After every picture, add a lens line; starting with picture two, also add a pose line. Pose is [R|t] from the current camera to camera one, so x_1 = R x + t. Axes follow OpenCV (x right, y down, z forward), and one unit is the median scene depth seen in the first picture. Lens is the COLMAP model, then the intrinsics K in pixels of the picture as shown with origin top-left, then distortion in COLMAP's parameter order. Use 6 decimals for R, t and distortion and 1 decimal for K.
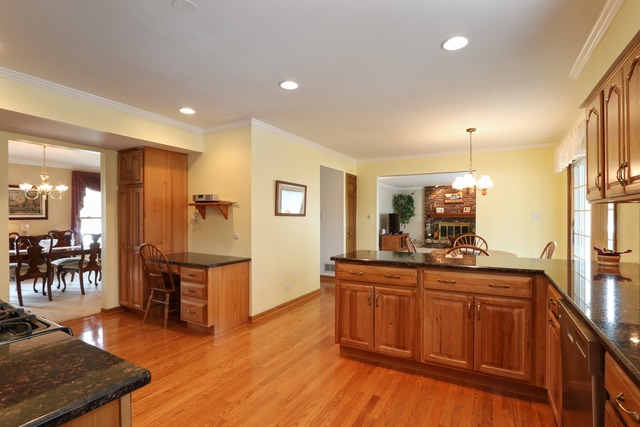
lens RADIAL K [[300.8, 0, 335.2], [0, 300.8, 218.0], [0, 0, 1]] dist [-0.013904, -0.000839]
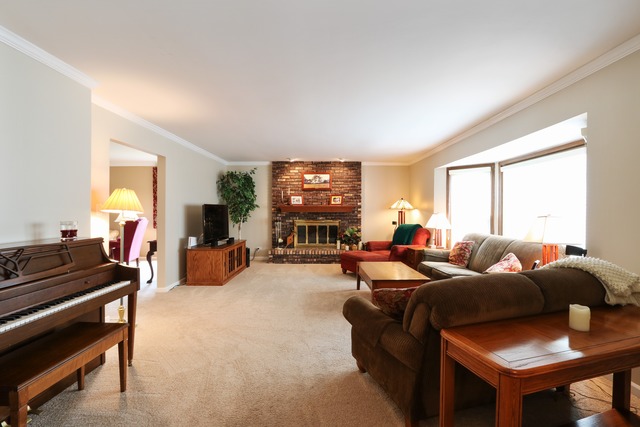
lens RADIAL K [[300.8, 0, 320.8], [0, 300.8, 213.2], [0, 0, 1]] dist [-0.013904, -0.000839]
pose [[0.889274, -0.002358, 0.457369, 0.109449], [0.000086, 0.999988, 0.004988, -0.002289], [-0.457375, -0.004396, 0.889263, 0.423997]]
